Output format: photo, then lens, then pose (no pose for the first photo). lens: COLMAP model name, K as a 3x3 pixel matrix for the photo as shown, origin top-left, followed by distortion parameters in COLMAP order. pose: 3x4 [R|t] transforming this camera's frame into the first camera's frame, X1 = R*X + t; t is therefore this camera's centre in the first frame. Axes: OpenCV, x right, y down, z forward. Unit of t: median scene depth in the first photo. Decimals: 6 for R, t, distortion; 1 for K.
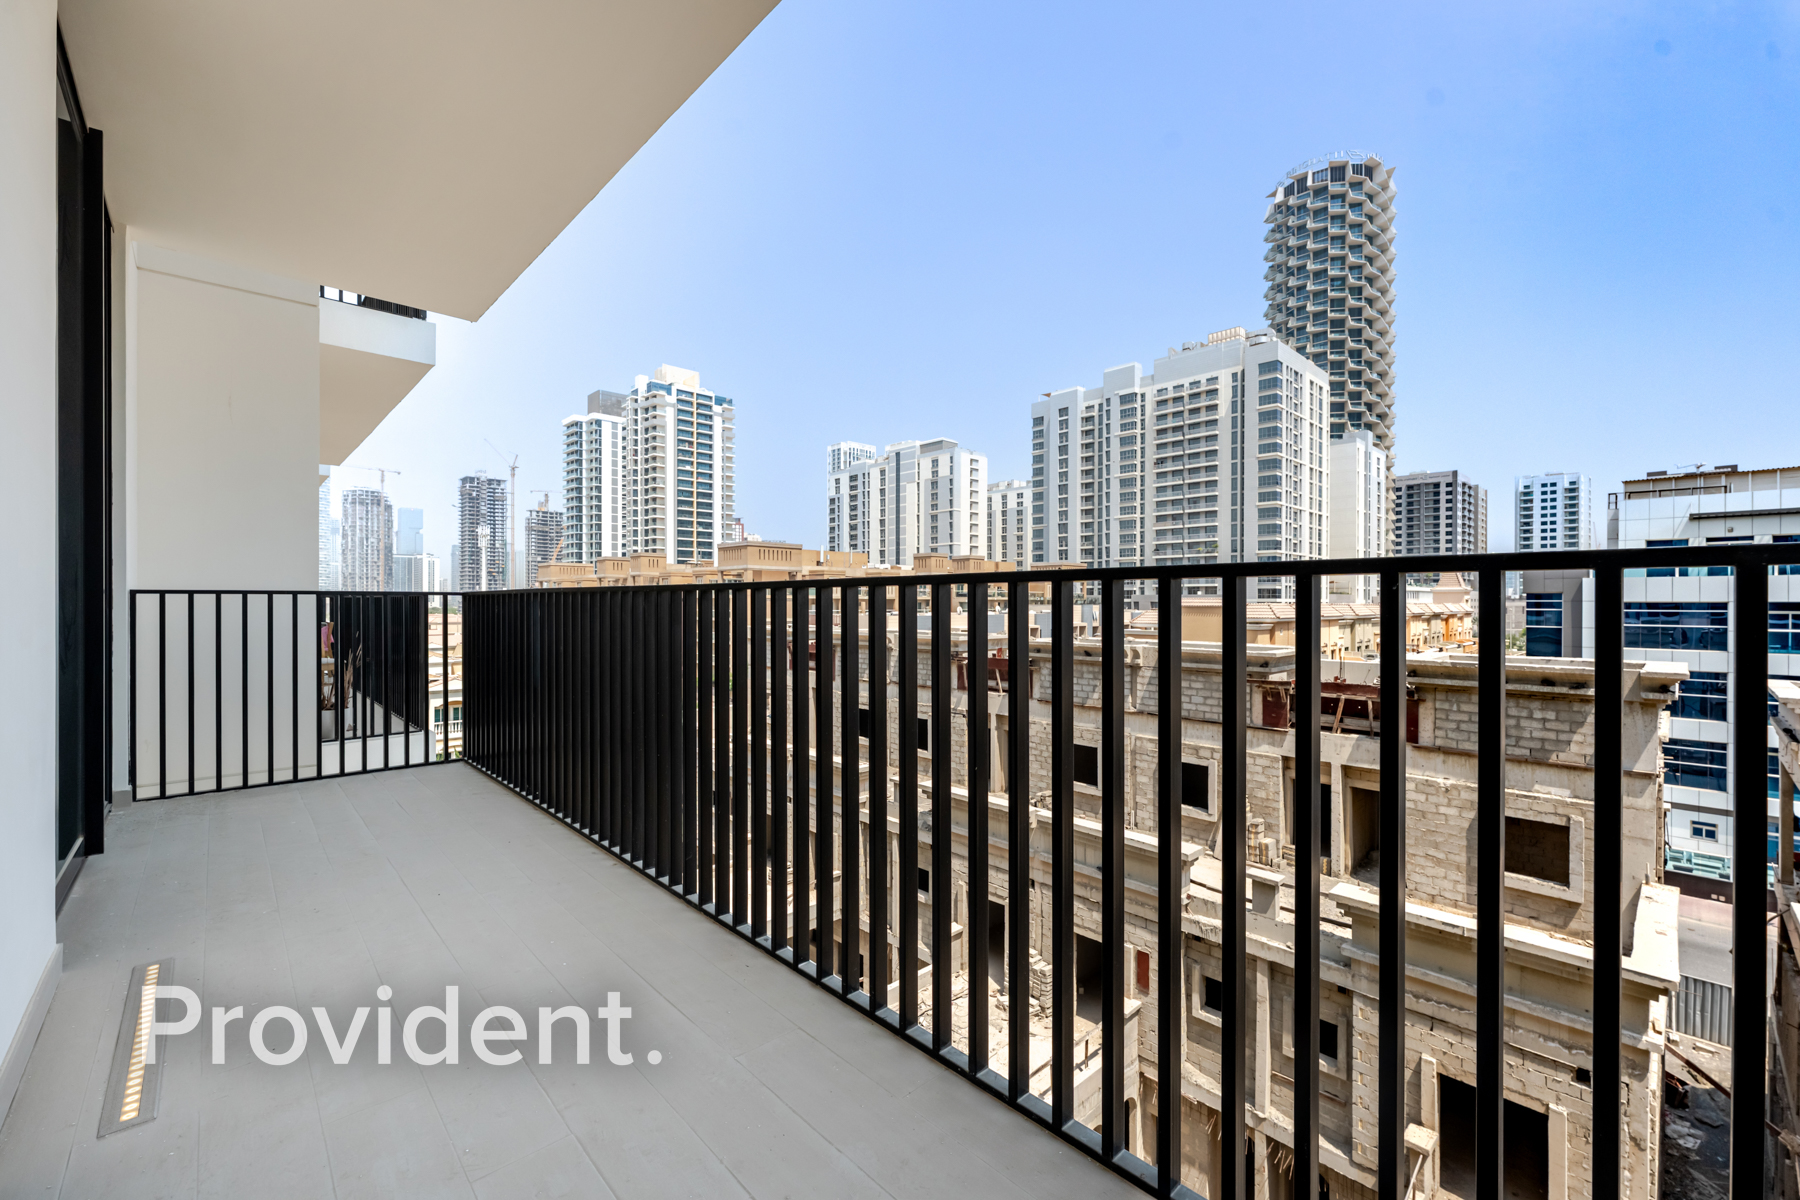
lens RADIAL K [[730.2, 0, 900.0], [0, 730.2, 600.0], [0, 0, 1]] dist [0.000314, 0.000090]
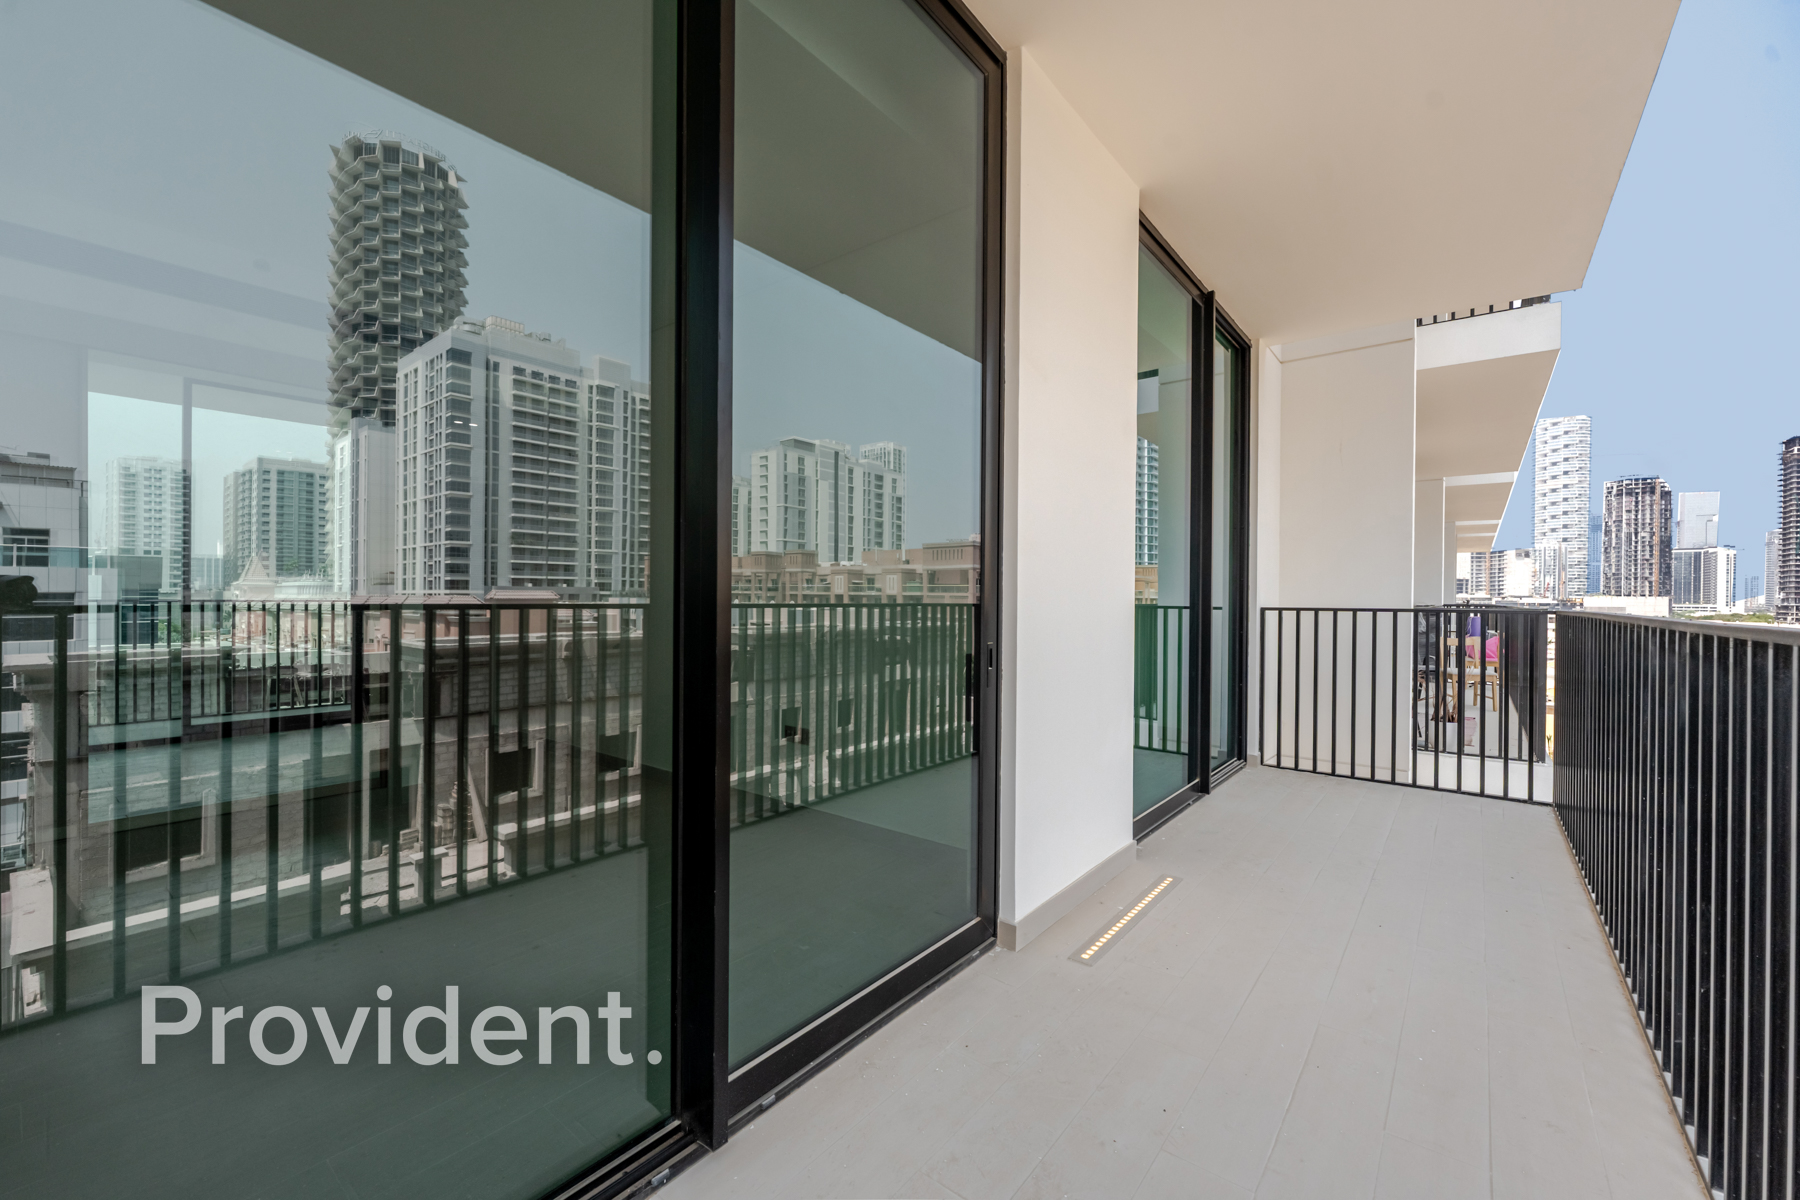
lens RADIAL K [[725.3, 0, 900.0], [0, 725.3, 600.0], [0, 0, 1]] dist [-0.000241, -0.000032]
pose [[0.147955, -0.015277, -0.988876, 0.149092], [-0.005818, 0.999850, -0.016317, -0.001931], [0.988977, 0.008168, 0.147844, 0.118138]]
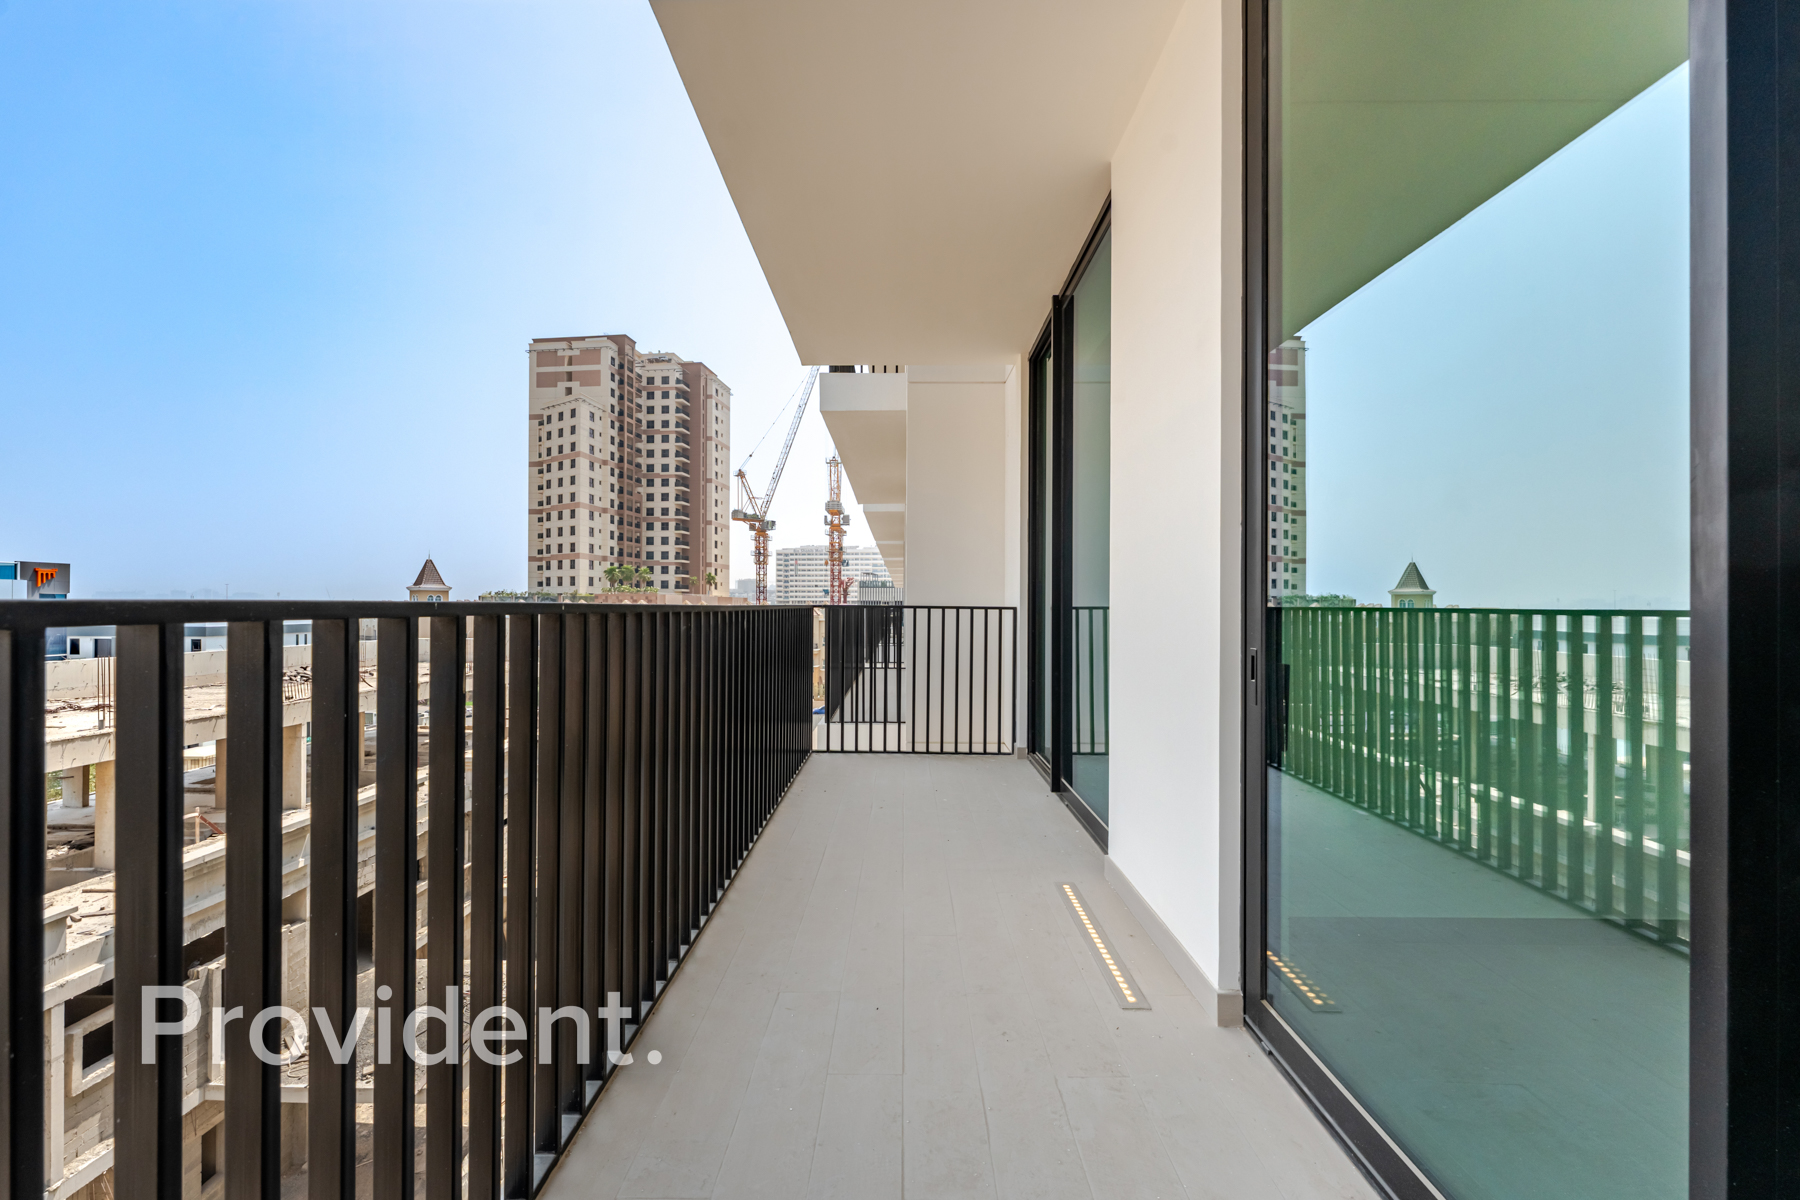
lens RADIAL K [[725.3, 0, 900.0], [0, 725.3, 600.0], [0, 0, 1]] dist [-0.000241, -0.000032]
pose [[-0.725867, -0.021030, 0.687514, -0.686567], [-0.019474, 0.999760, 0.010020, -0.013069], [-0.687560, -0.006116, -0.726102, 0.905258]]
